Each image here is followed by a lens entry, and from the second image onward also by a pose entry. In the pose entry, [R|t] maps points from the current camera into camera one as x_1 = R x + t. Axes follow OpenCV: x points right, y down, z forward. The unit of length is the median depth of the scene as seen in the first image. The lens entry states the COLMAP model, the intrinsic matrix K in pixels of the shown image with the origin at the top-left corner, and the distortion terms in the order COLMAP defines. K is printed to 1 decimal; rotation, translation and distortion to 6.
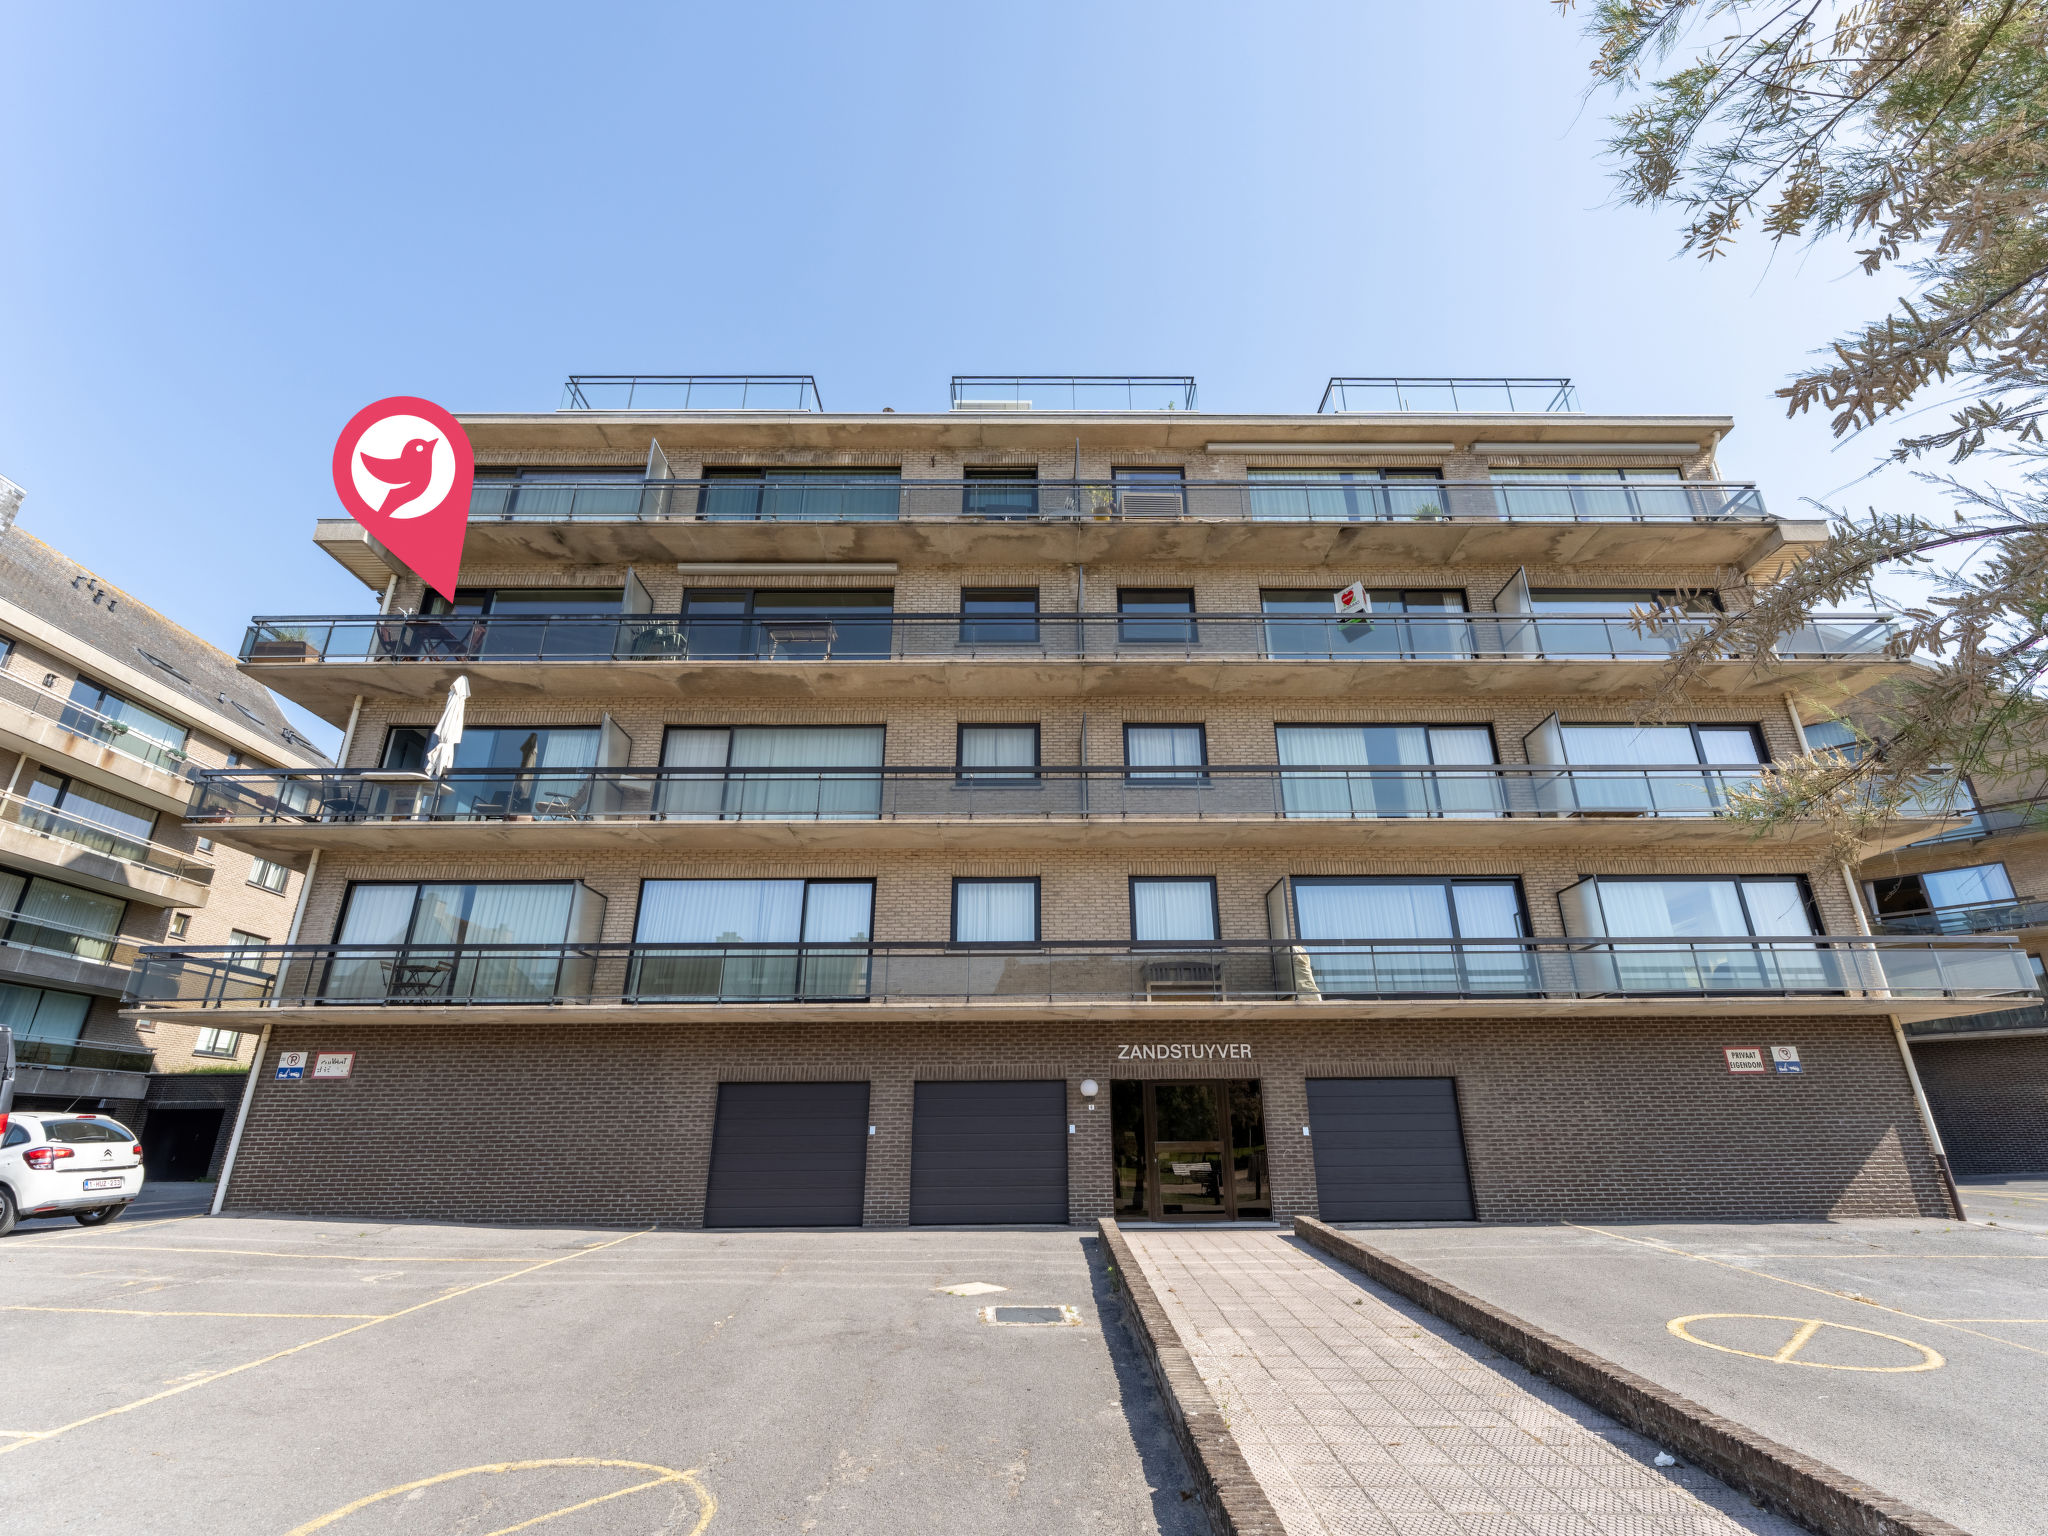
lens RADIAL K [[954.3, 0, 1039.3], [0, 954.3, 768.0], [0, 0, 1]] dist [0.000551, -0.000568]
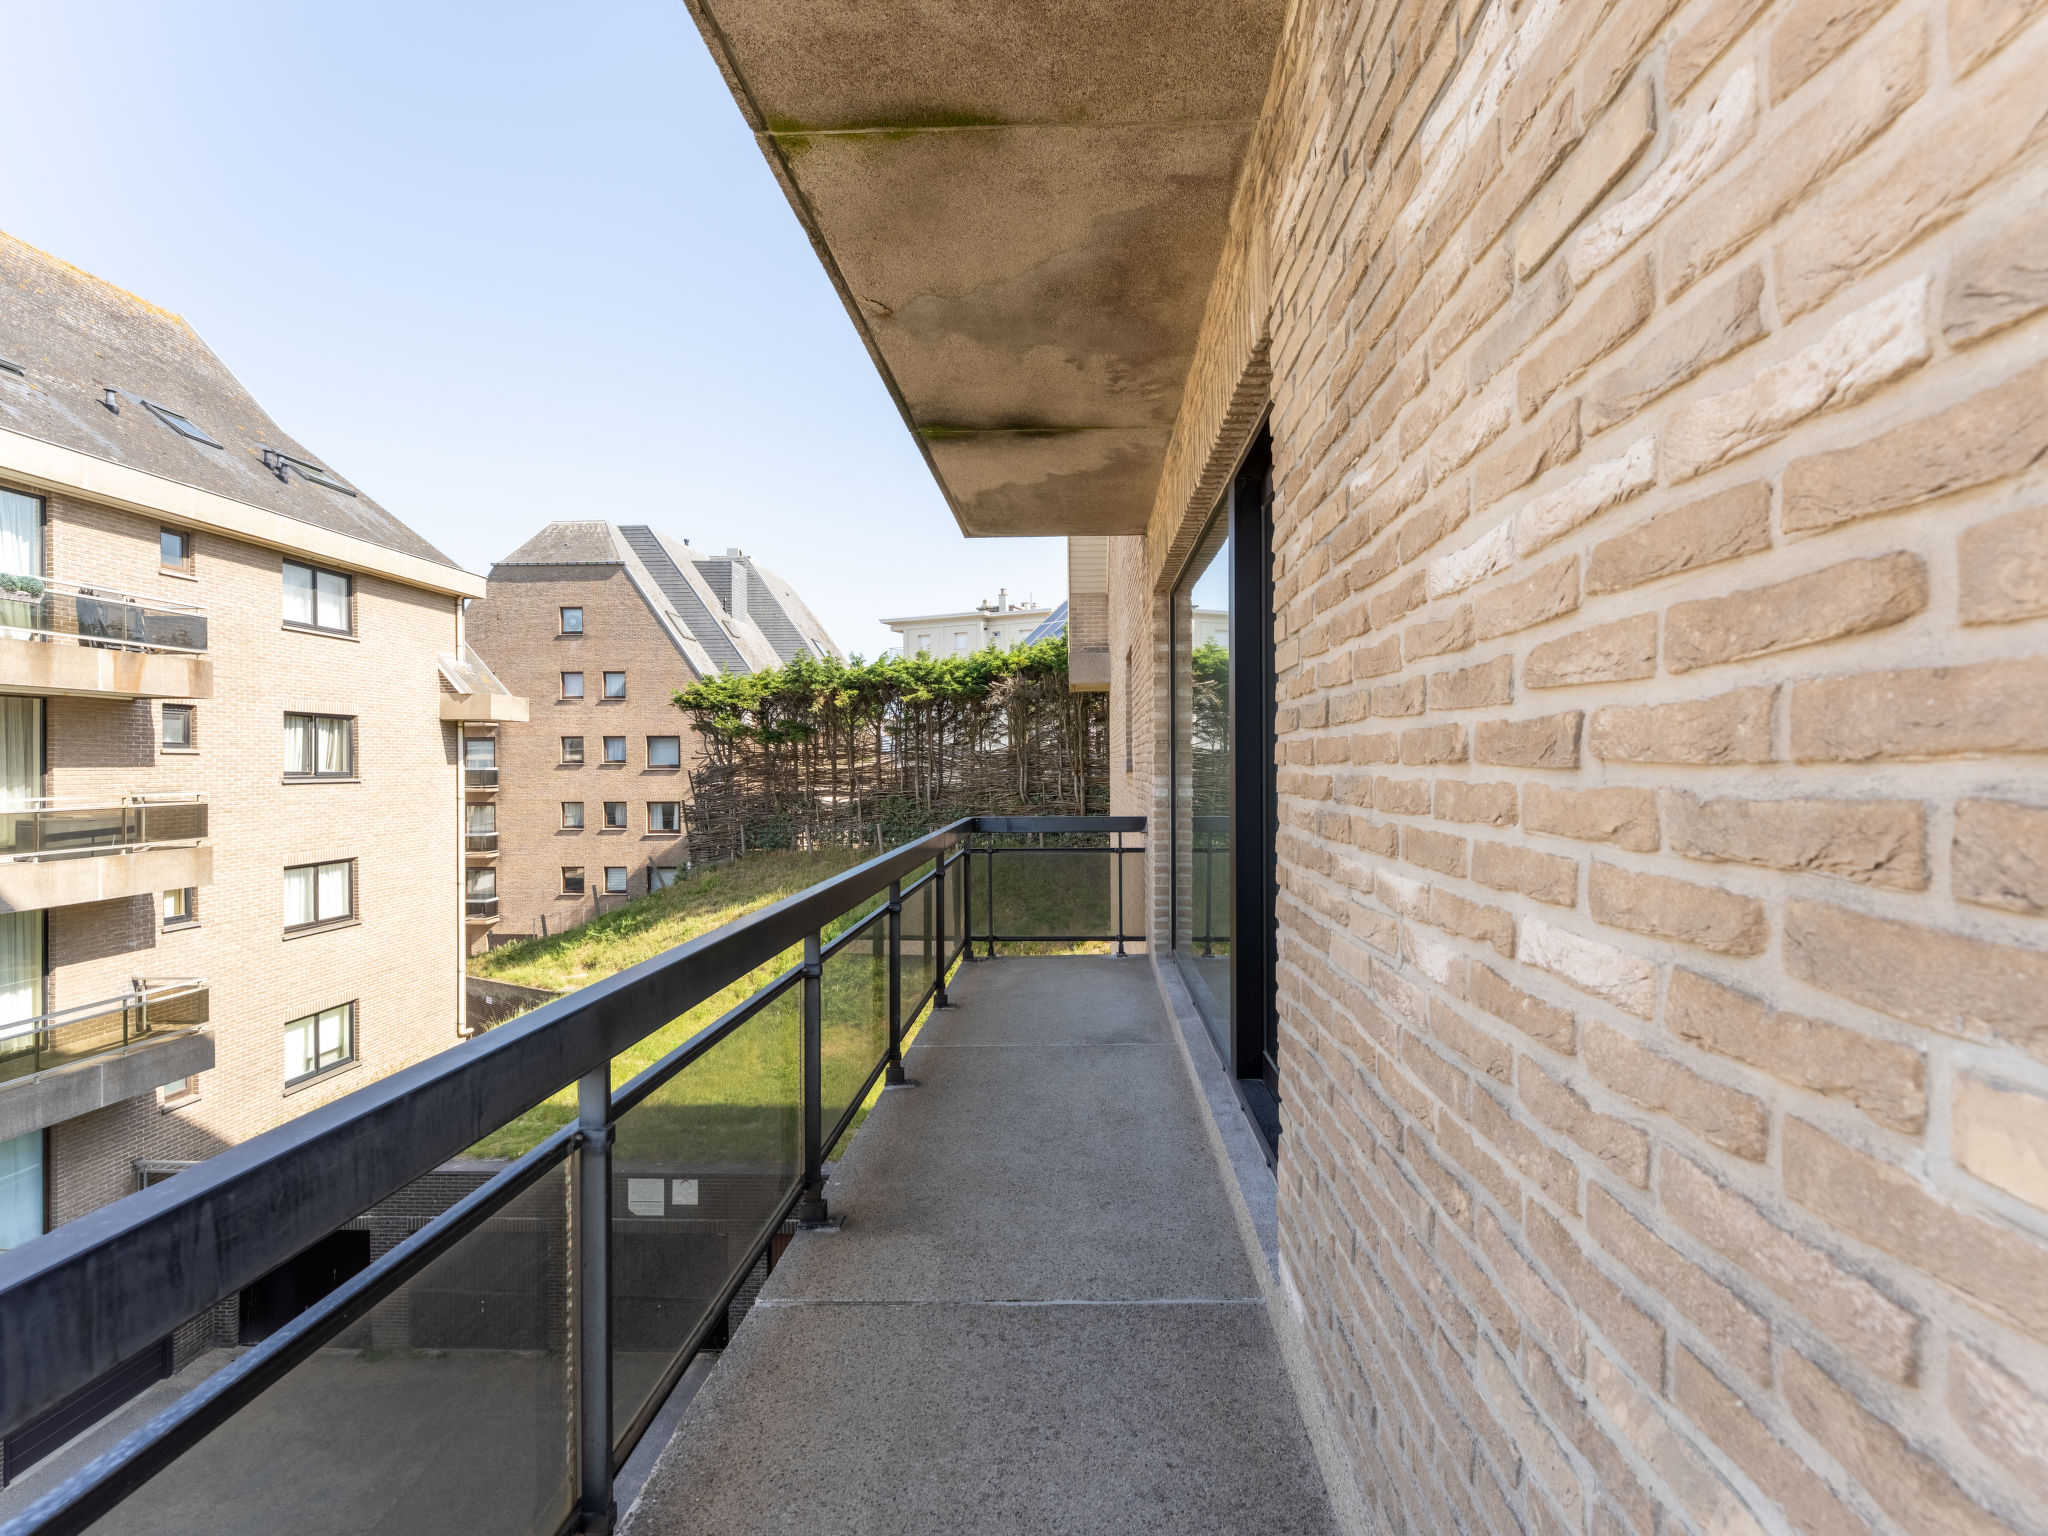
lens RADIAL K [[954.3, 0, 1039.3], [0, 954.3, 768.0], [0, 0, 1]] dist [0.000551, -0.000568]
pose [[0.998420, 0.001552, -0.056173, -0.773249], [0.019442, 0.928348, 0.371203, -0.147097], [0.052724, -0.371709, 0.926851, 1.078440]]
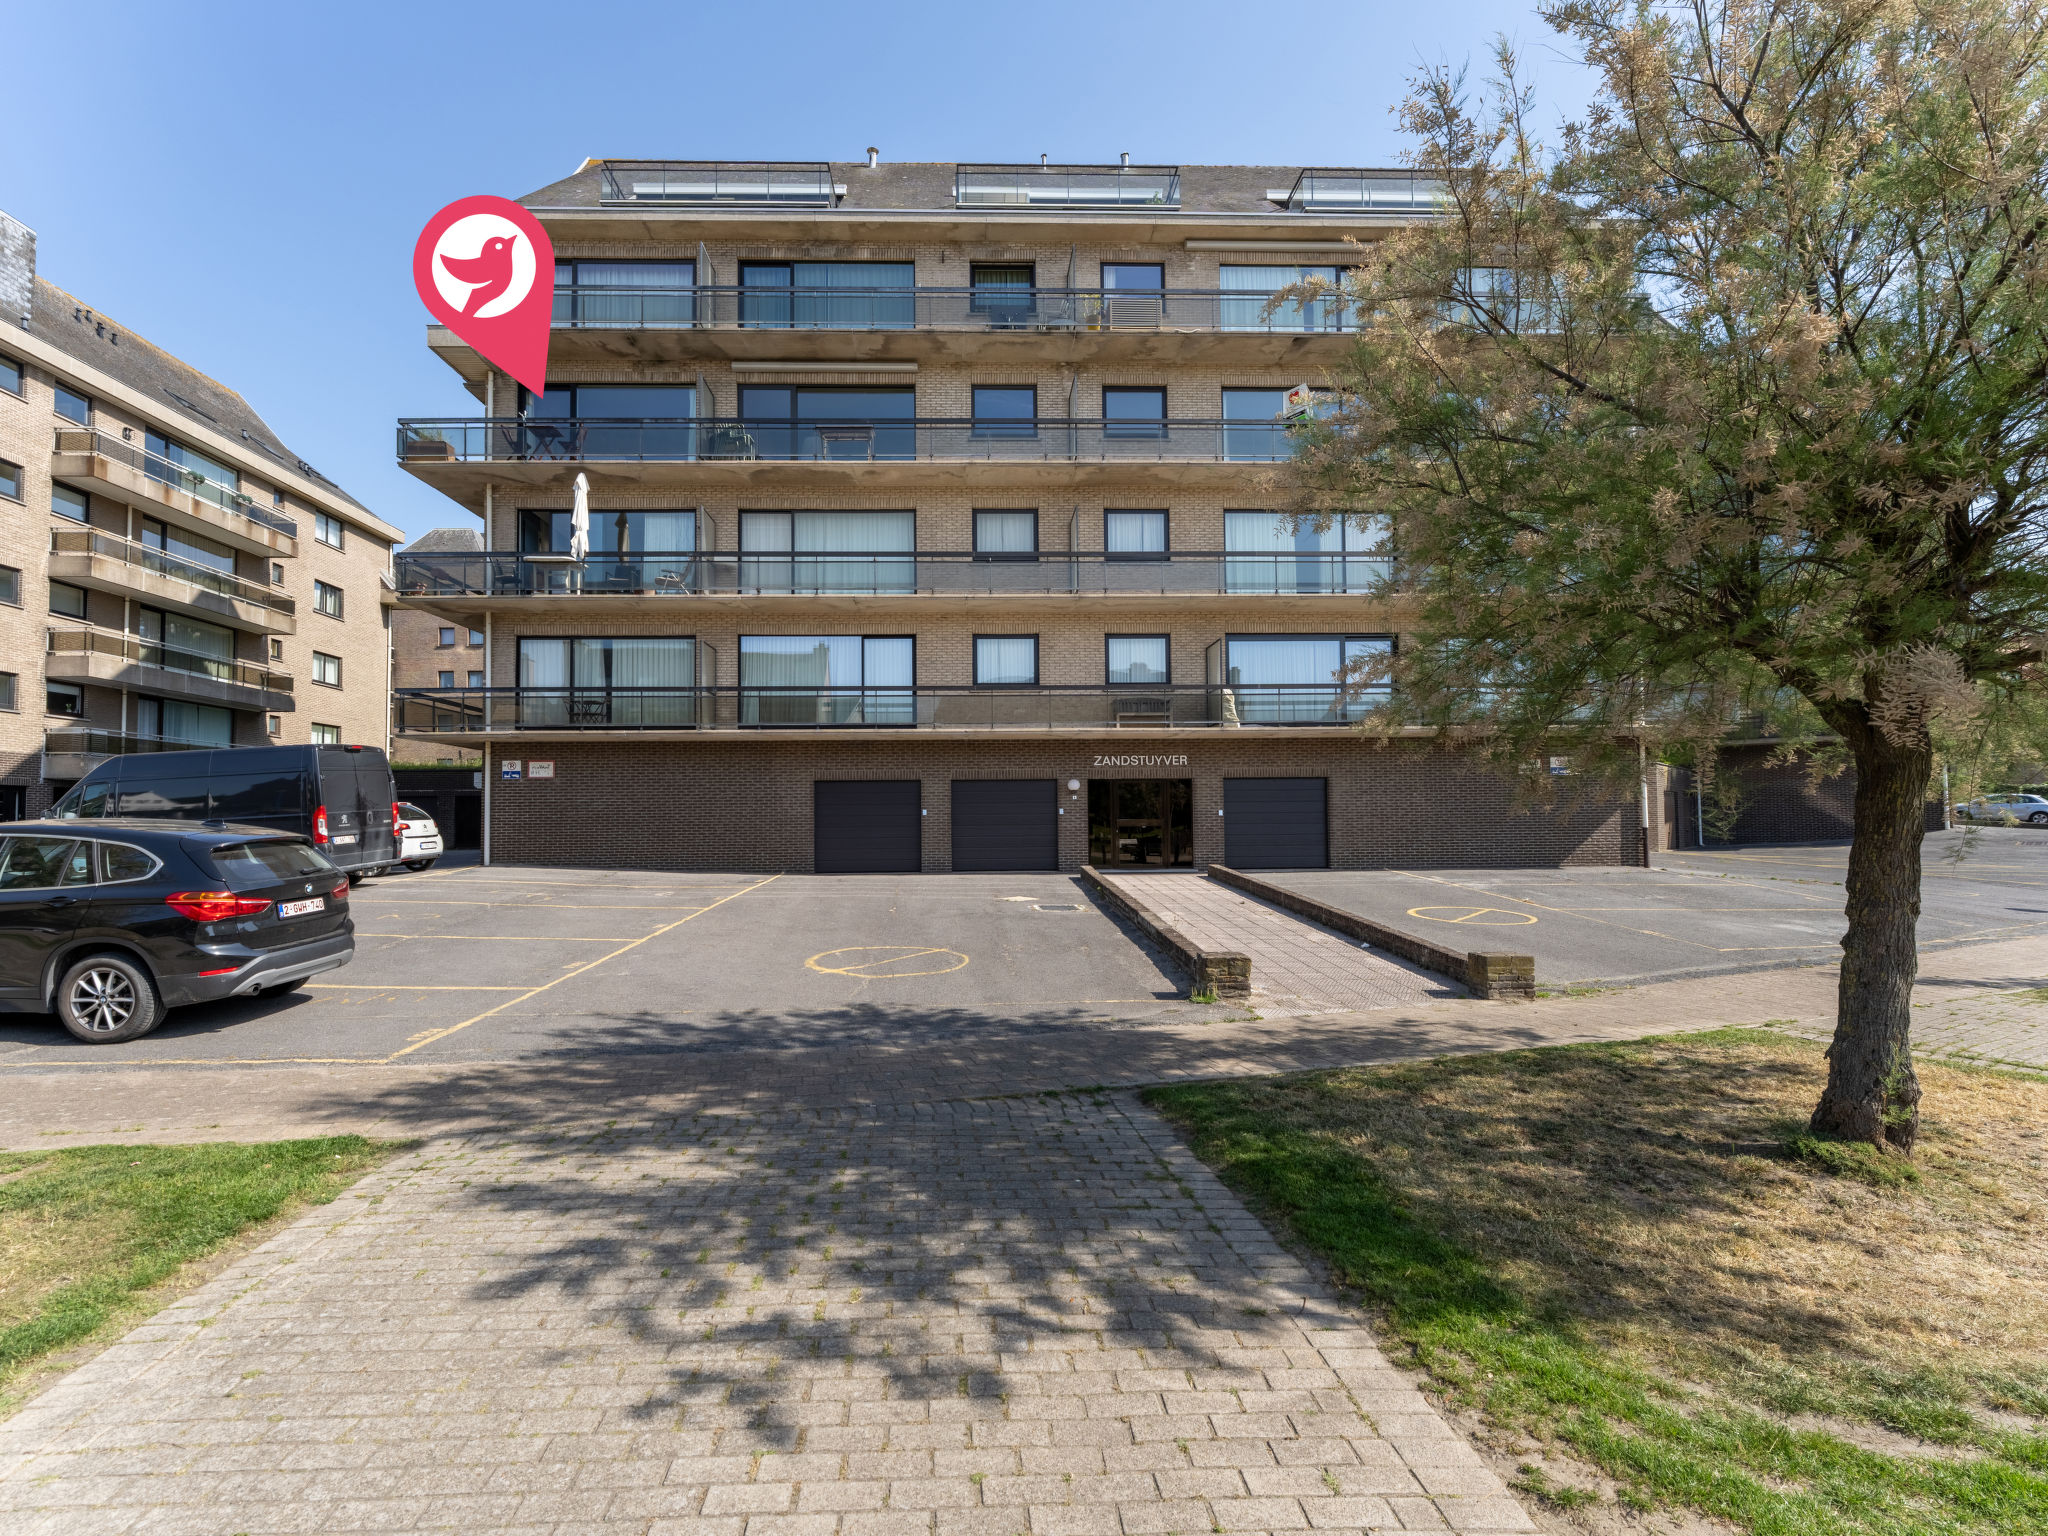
lens RADIAL K [[948.7, 0, 981.9], [0, 948.7, 795.6], [0, 0, 1]] dist [-0.001020, -0.000162]
pose [[0.999944, -0.000071, 0.010624, -0.086715], [-0.003524, 0.941162, 0.337938, -0.114401], [-0.010023, -0.337956, 0.941108, -0.303169]]
